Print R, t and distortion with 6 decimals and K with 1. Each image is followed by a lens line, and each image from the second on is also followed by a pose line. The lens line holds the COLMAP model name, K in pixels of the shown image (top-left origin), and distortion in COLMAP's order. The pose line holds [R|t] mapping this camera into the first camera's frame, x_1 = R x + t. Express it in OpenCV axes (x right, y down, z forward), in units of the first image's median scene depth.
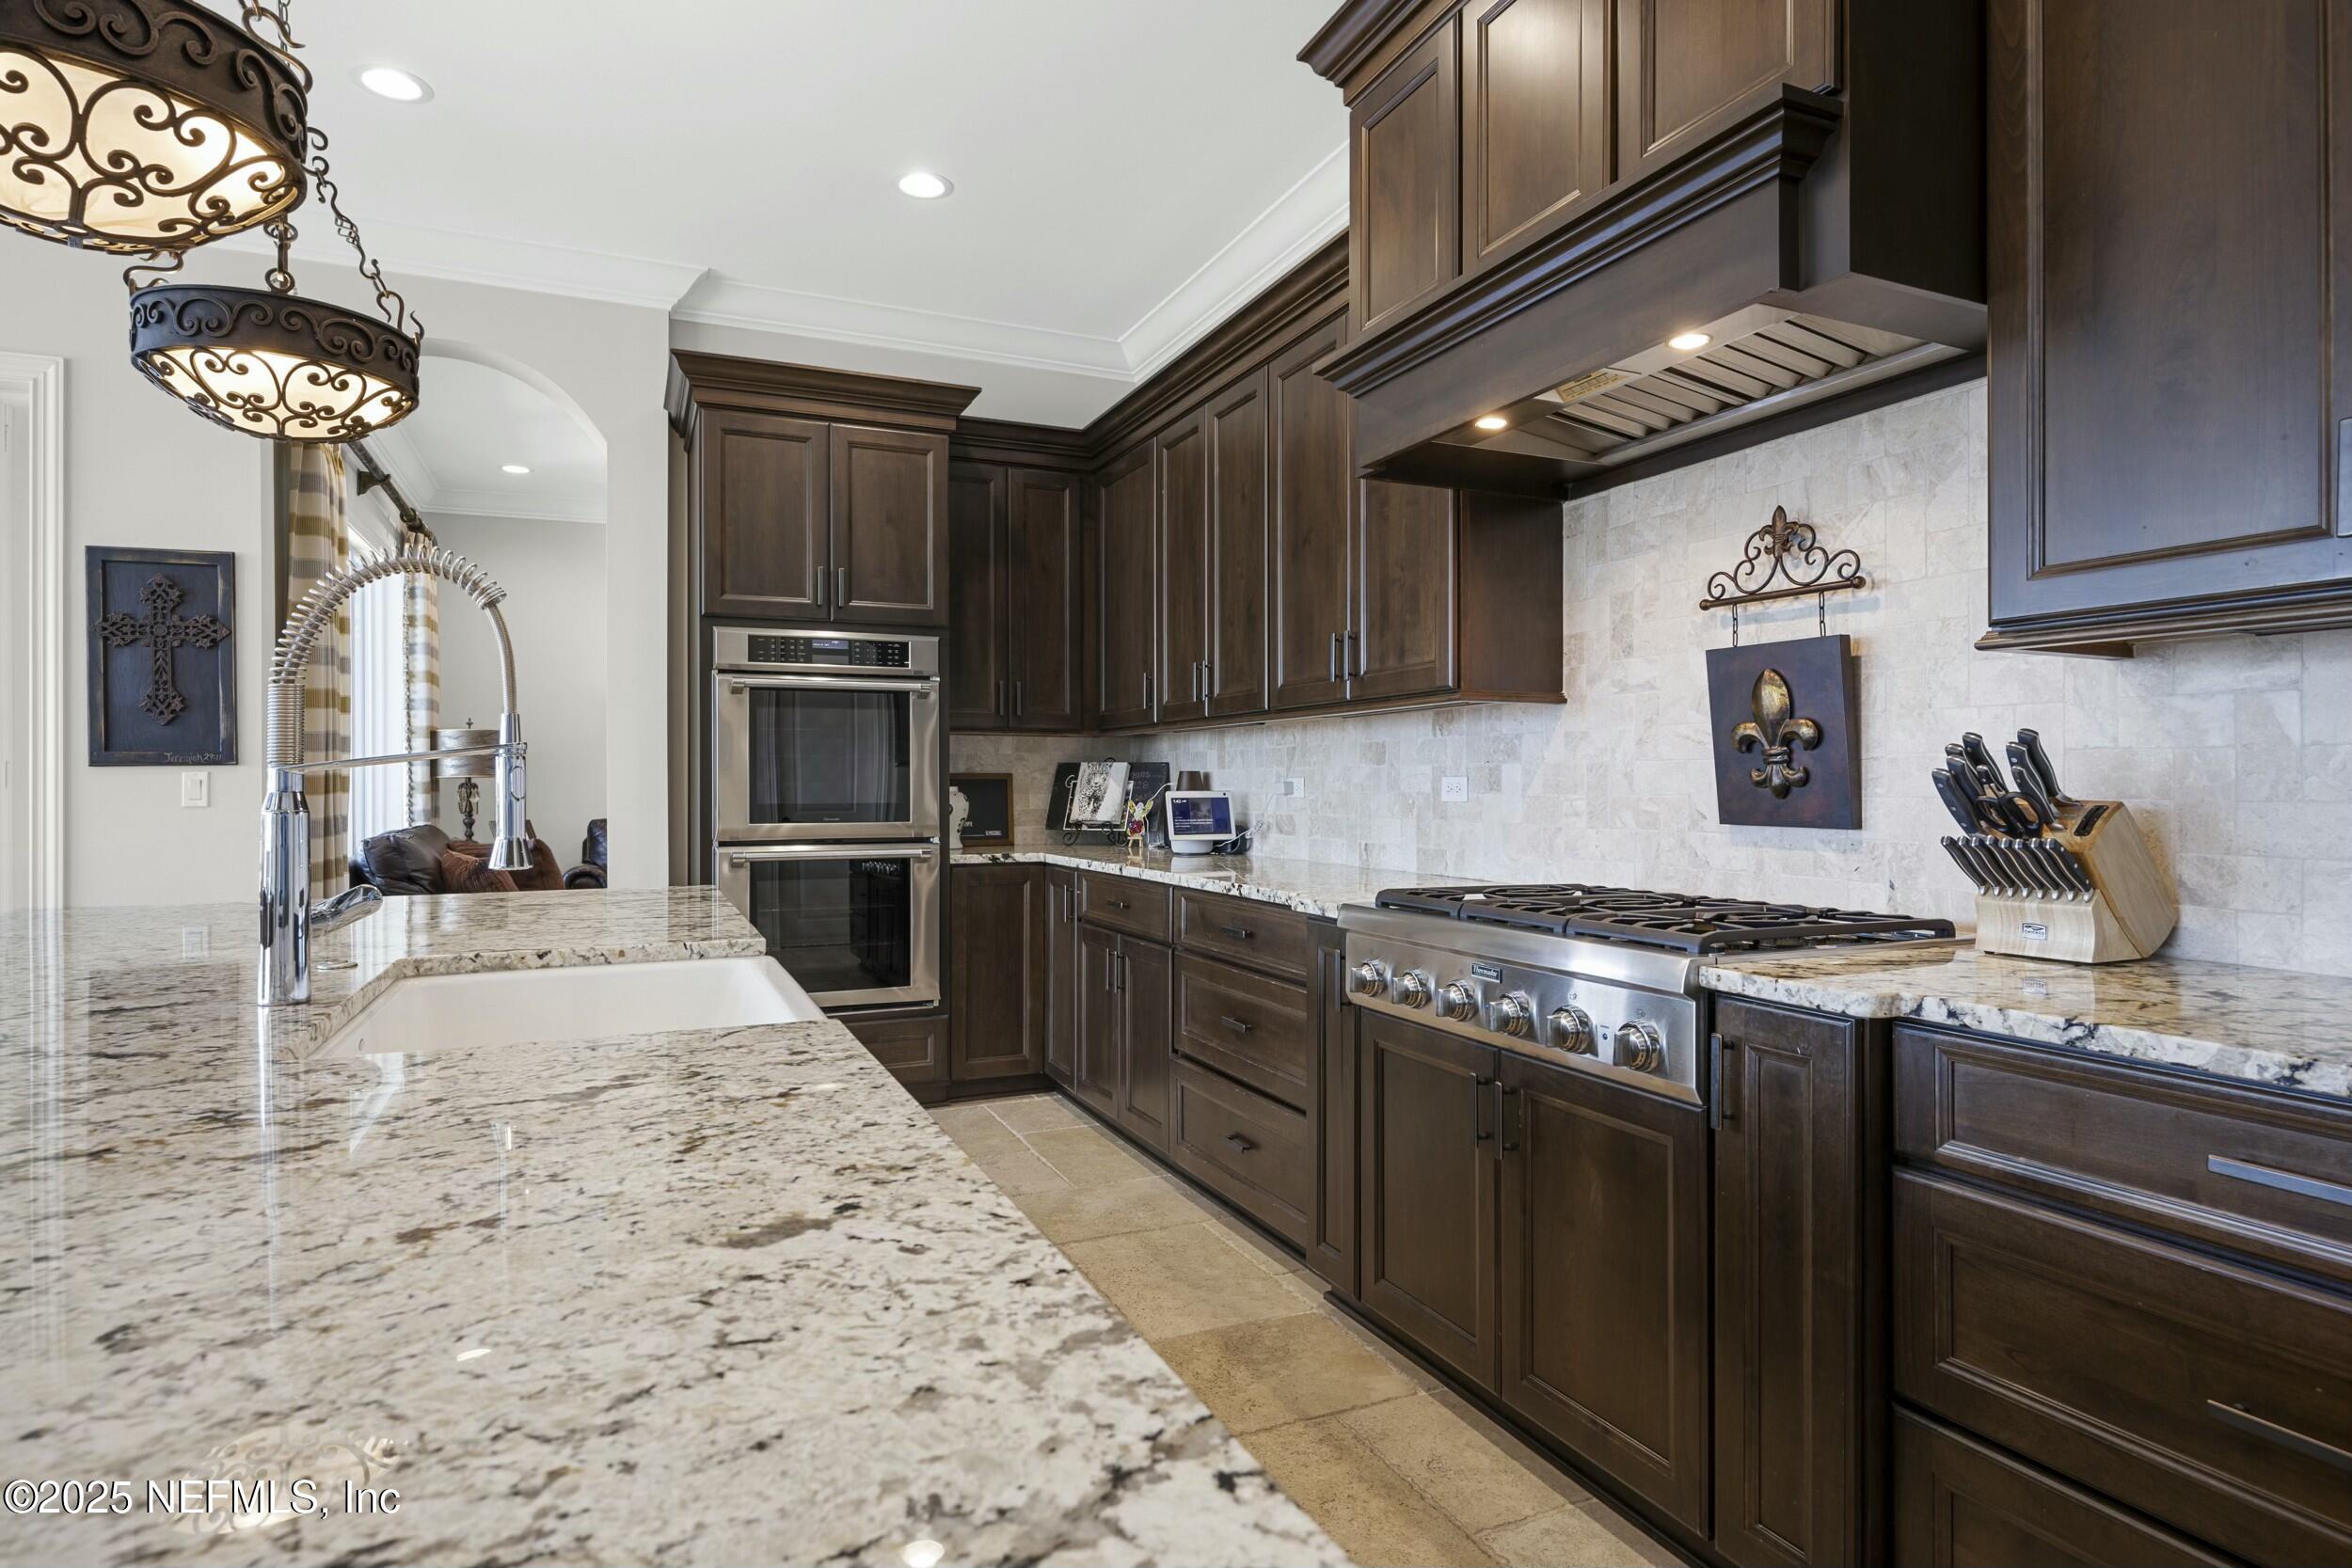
lens RADIAL K [[1259.0, 0, 1177.5], [0, 1259.0, 777.3], [0, 0, 1]] dist [-0.003672, -0.000928]
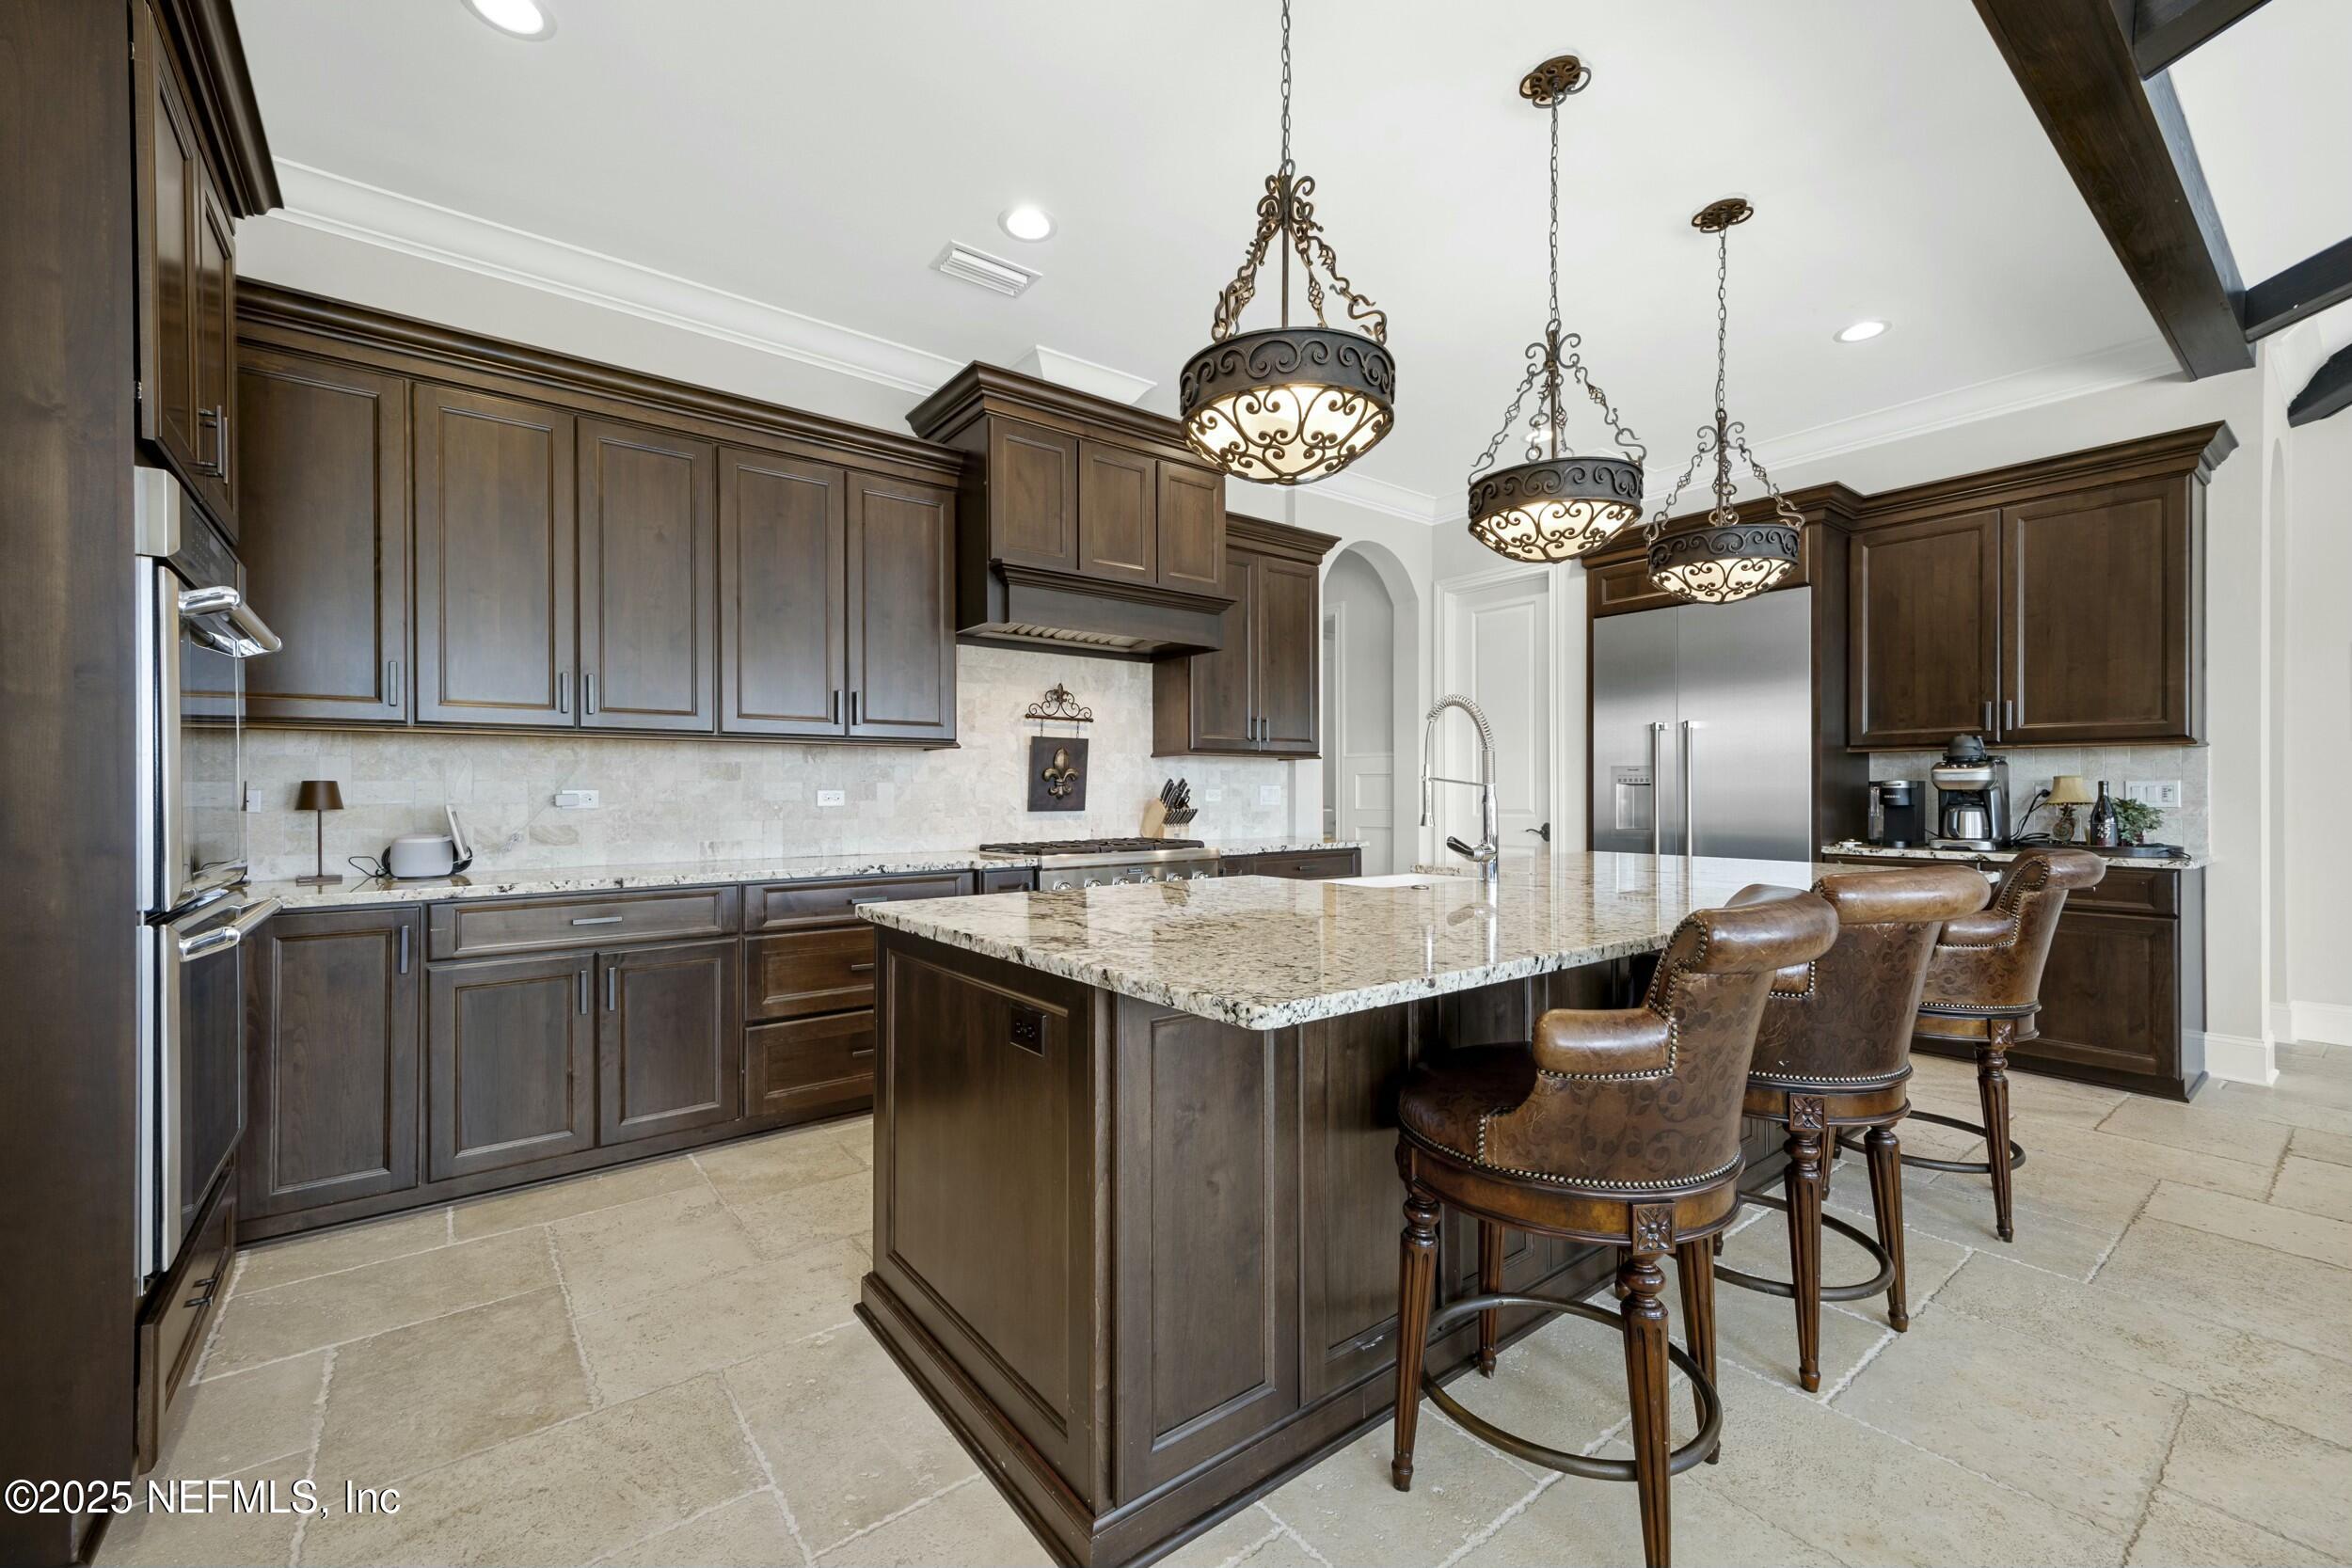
lens RADIAL K [[954.9, 0, 1176.0], [0, 954.9, 784.0], [0, 0, 1]] dist [0.001621, 0.000353]
pose [[-0.230753, 0.012324, 0.972934, -1.093738], [0.000237, 0.999920, -0.012610, 0.007283], [-0.973012, -0.002679, -0.230737, 0.933033]]
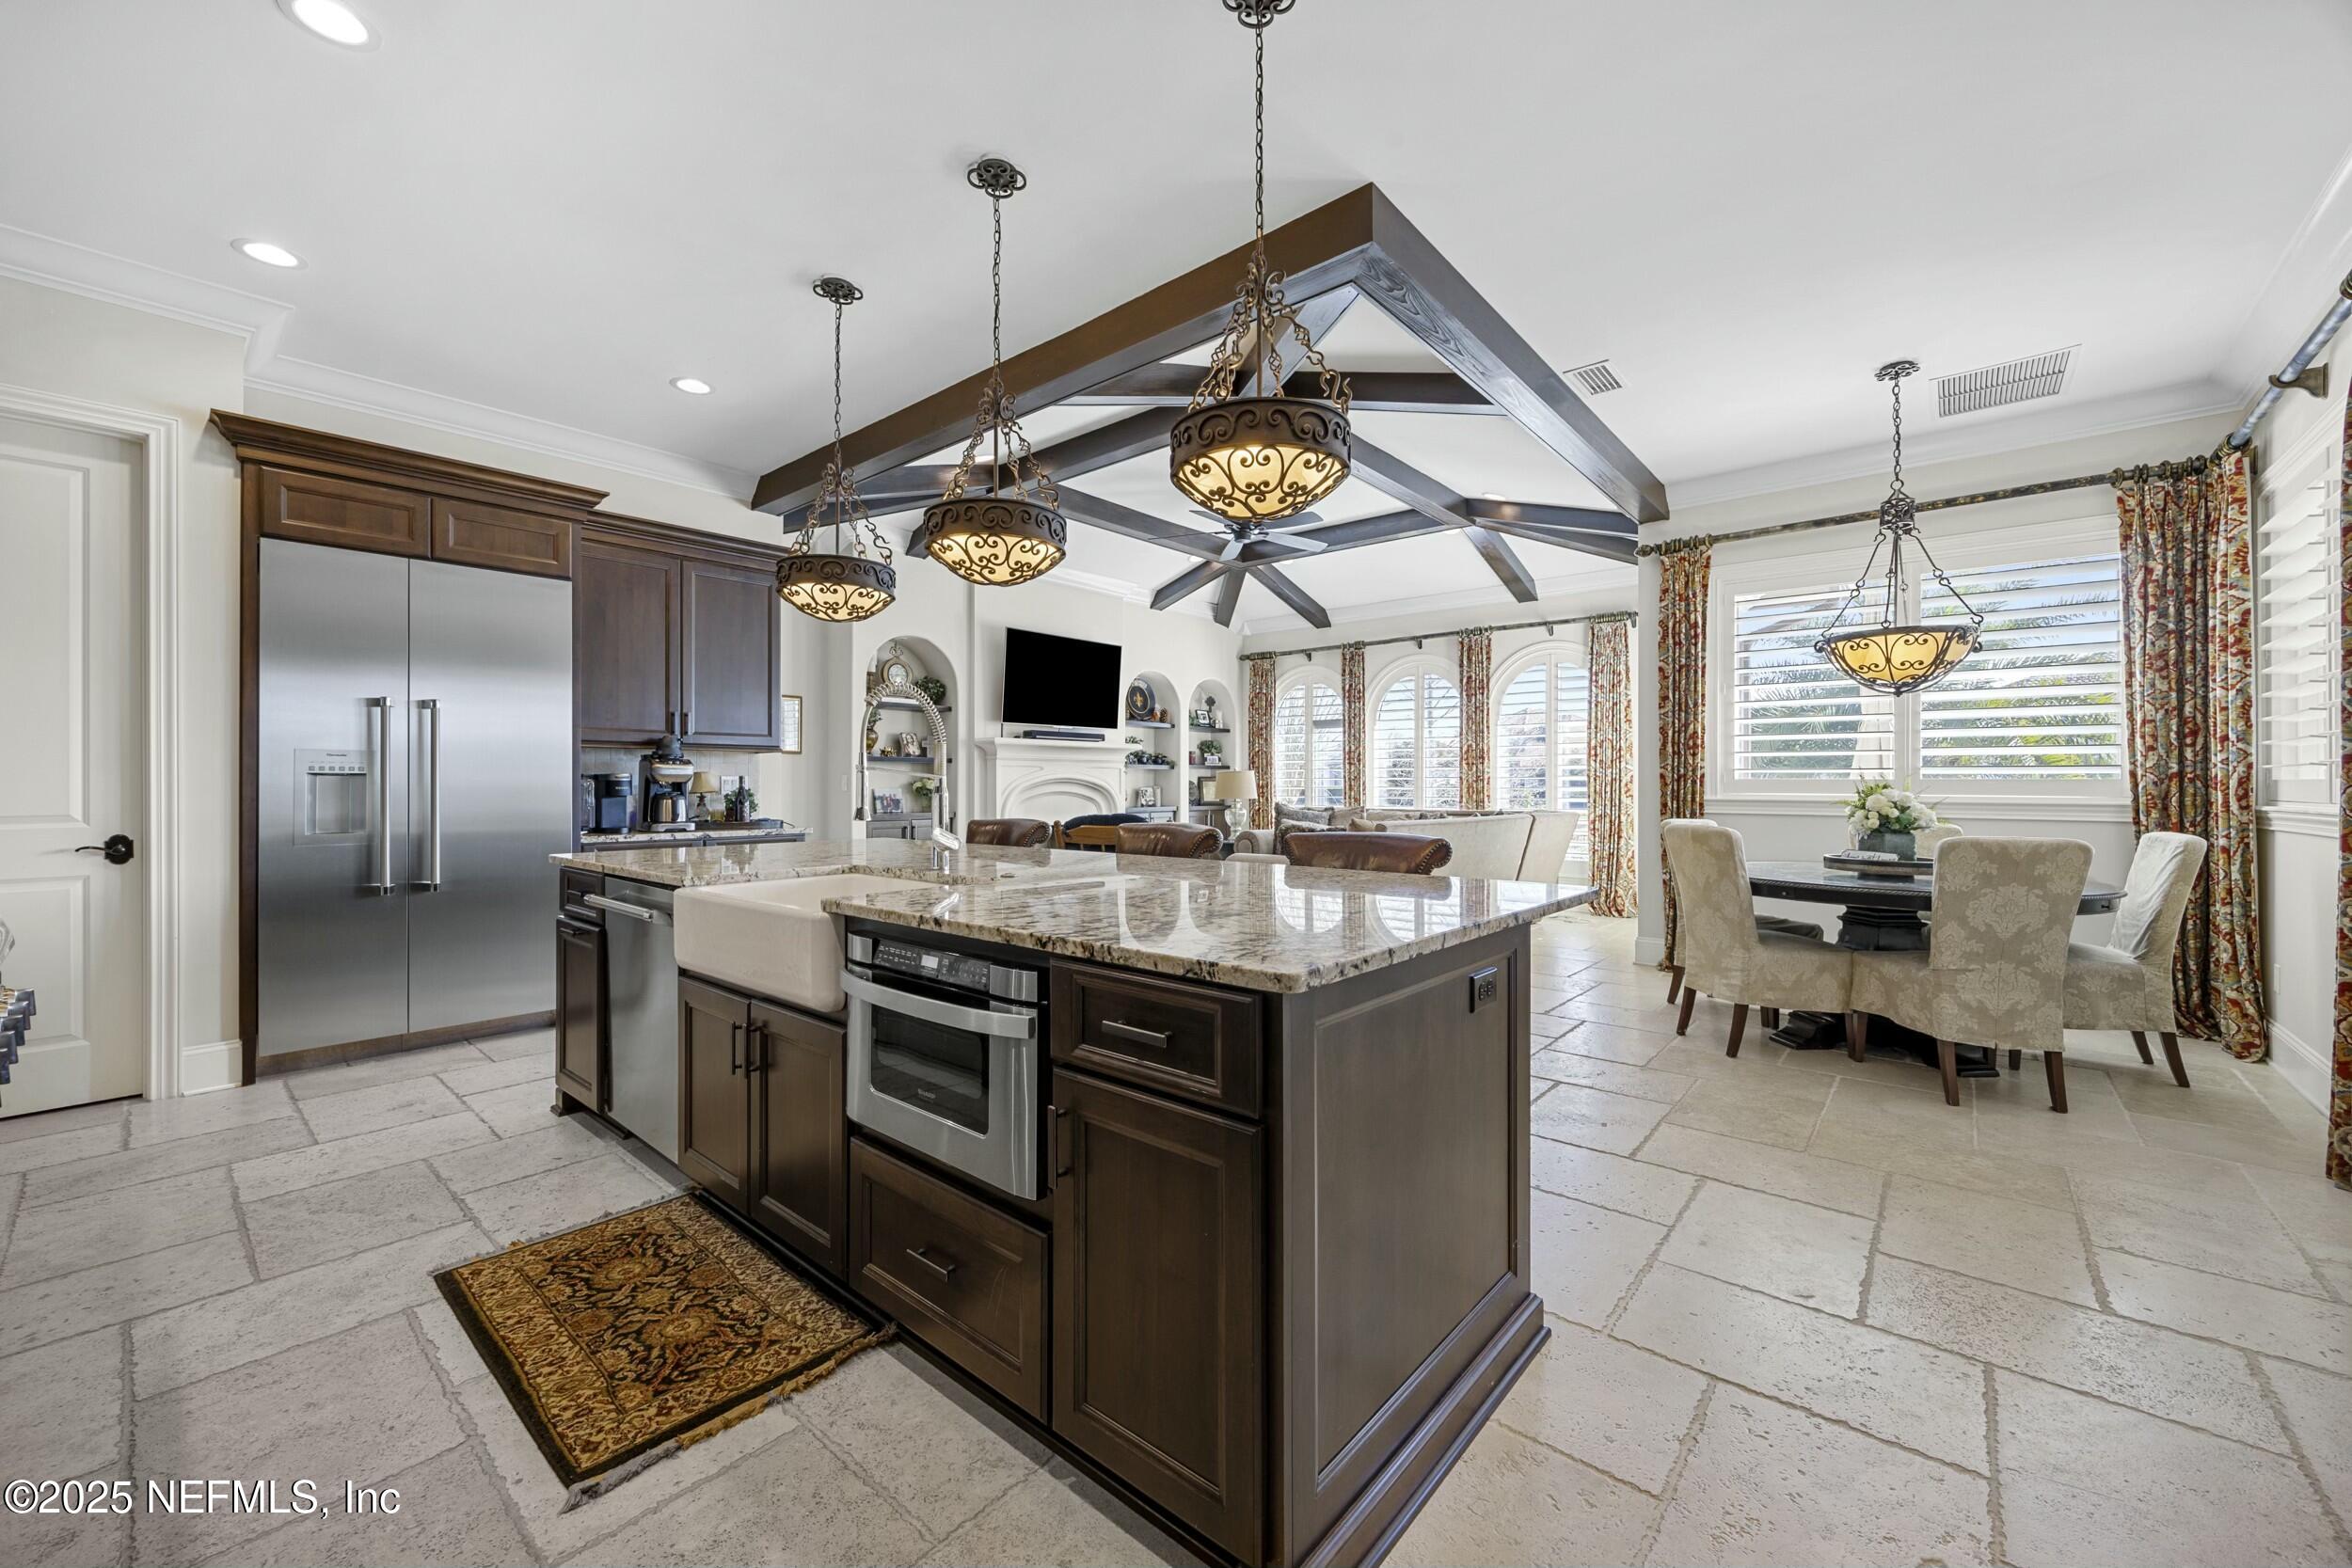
lens RADIAL K [[907.1, 0, 1174.2], [0, 907.1, 780.7], [0, 0, 1]] dist [-0.003599, -0.000602]
pose [[-0.904336, 0.002644, -0.426814, -0.164558], [0.004336, 0.999986, -0.002991, 0.002892], [0.426800, -0.004556, -0.904335, 1.320871]]
